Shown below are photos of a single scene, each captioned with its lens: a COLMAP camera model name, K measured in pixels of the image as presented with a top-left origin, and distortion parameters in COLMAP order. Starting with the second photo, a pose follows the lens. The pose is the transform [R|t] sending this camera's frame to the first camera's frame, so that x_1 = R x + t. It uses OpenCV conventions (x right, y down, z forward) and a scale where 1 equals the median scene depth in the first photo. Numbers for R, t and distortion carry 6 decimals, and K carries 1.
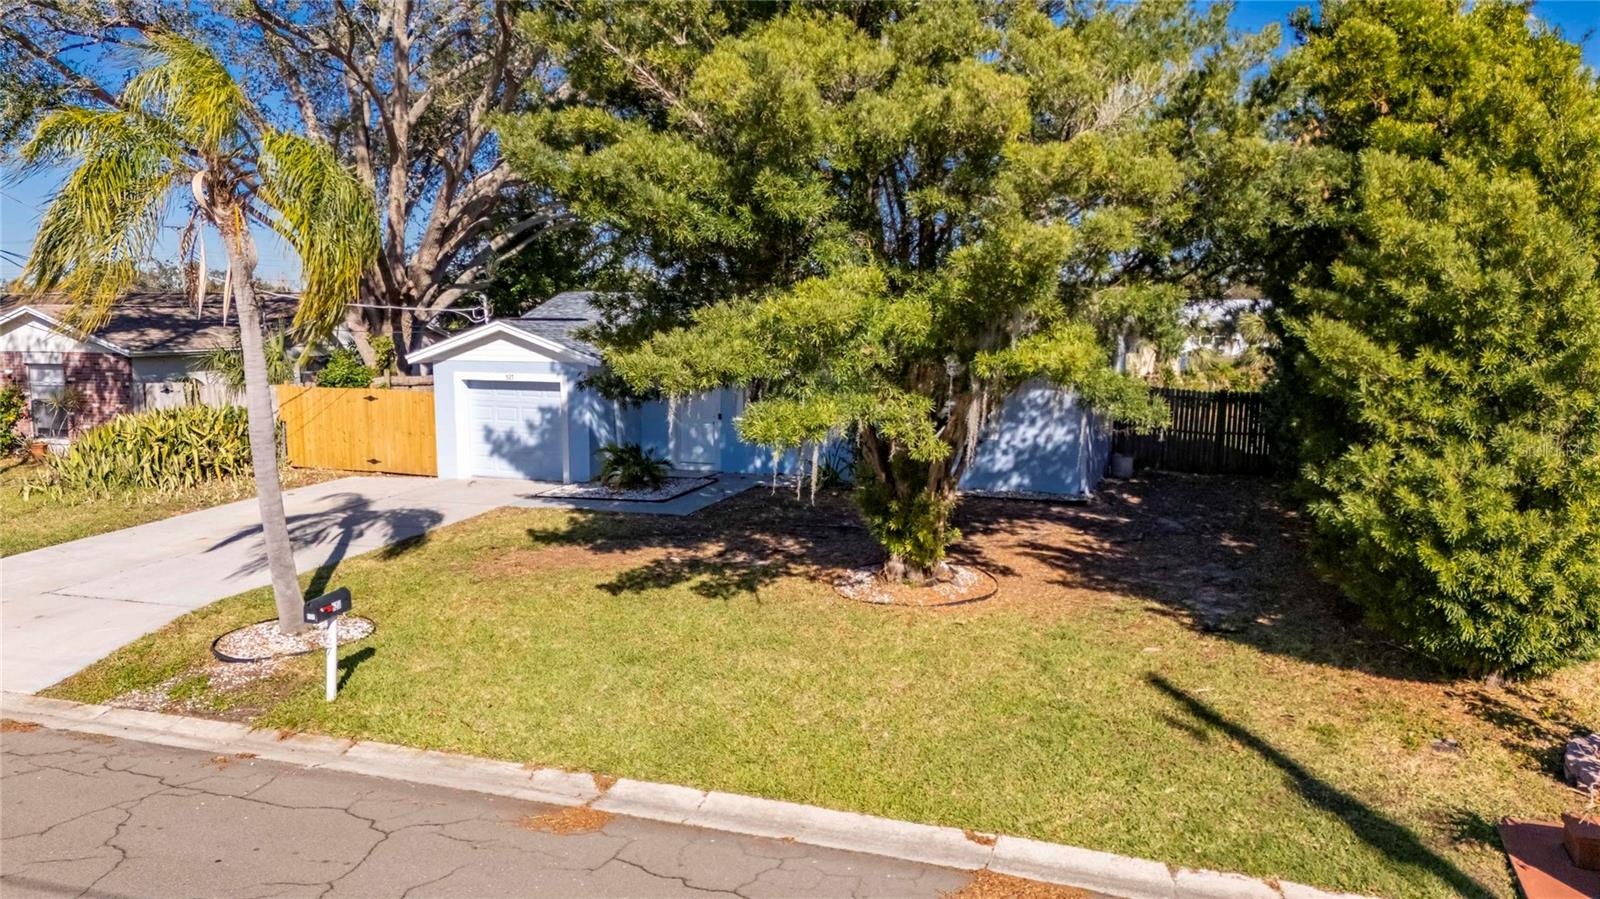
lens RADIAL K [[1170.8, 0, 805.3], [0, 1170.8, 438.5], [0, 0, 1]] dist [0.083603, -0.079240]
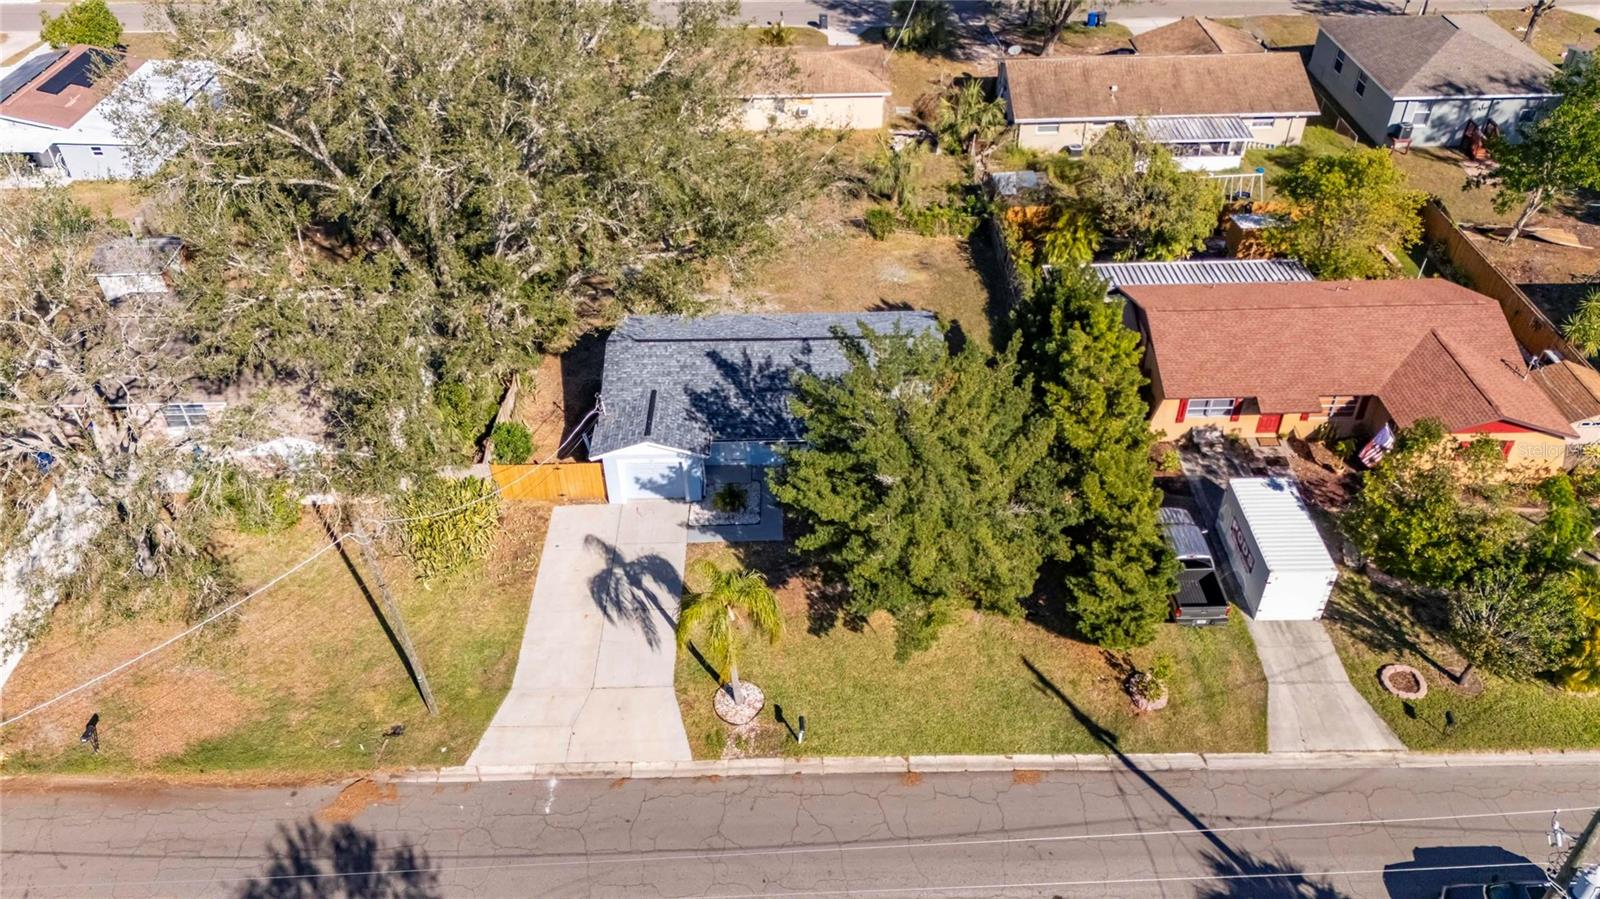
lens RADIAL K [[1170.8, 0, 809.7], [0, 1170.8, 450.5], [0, 0, 1]] dist [0.083603, -0.079240]
pose [[0.935653, -0.227465, 0.269840, -0.562183], [0.048445, 0.840130, 0.540216, -1.157356], [-0.349581, -0.492383, 0.797090, -0.623334]]
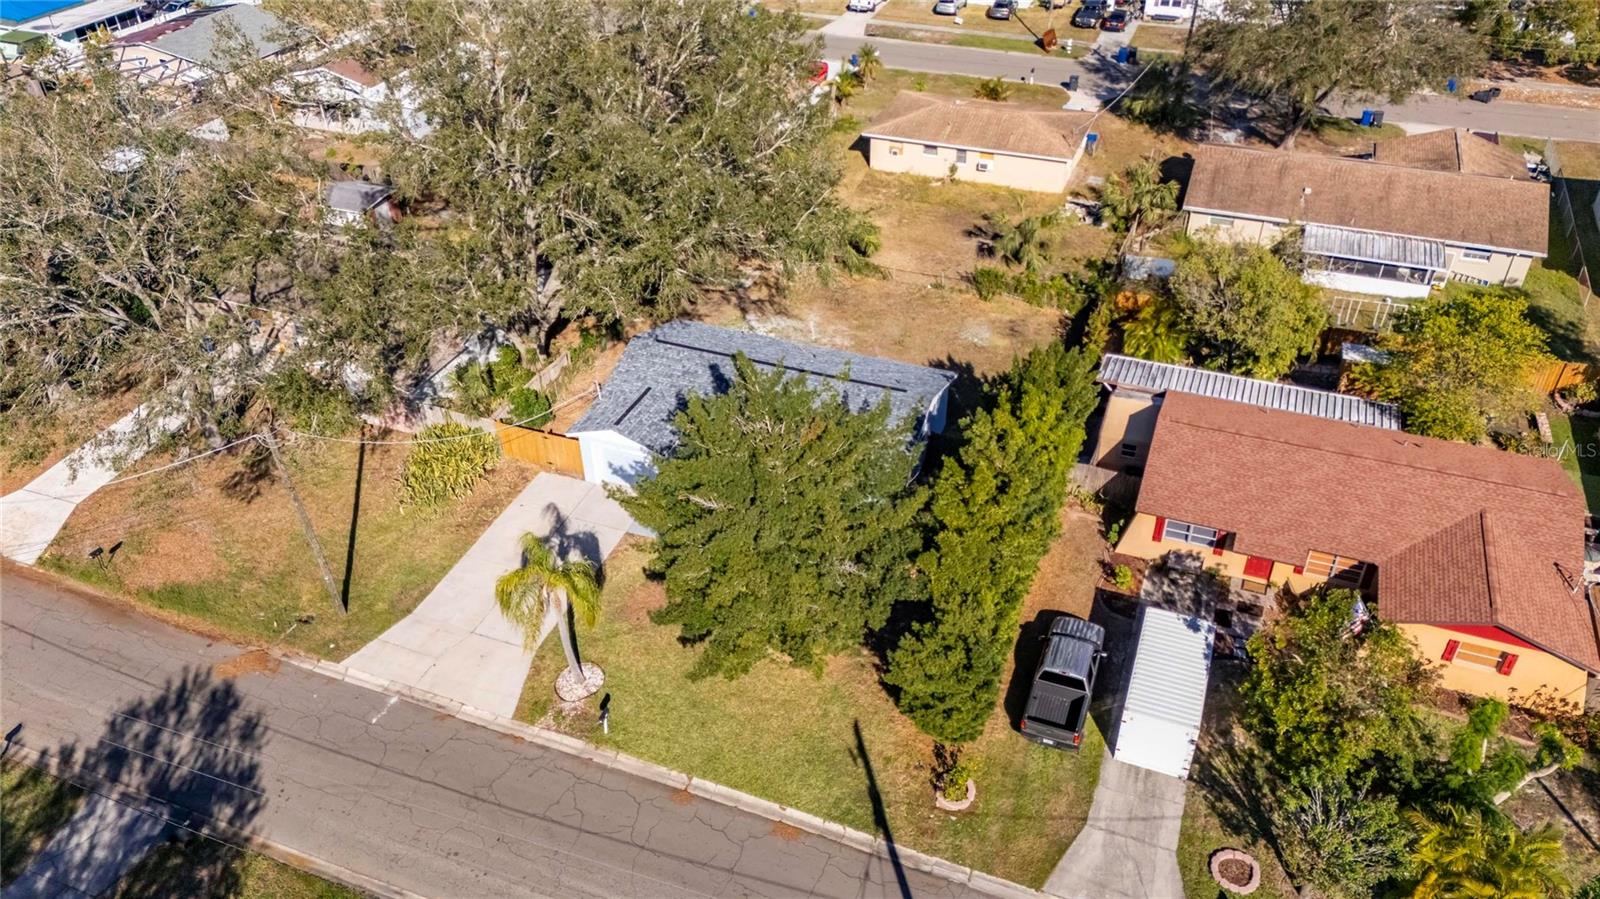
lens RADIAL K [[1170.8, 0, 808.8], [0, 1170.8, 453.9], [0, 0, 1]] dist [0.083603, -0.079240]
pose [[0.999532, 0.007722, -0.029585, 0.143603], [0.008268, 0.863285, 0.504650, -1.144142], [0.029437, -0.504658, 0.862817, -0.785561]]
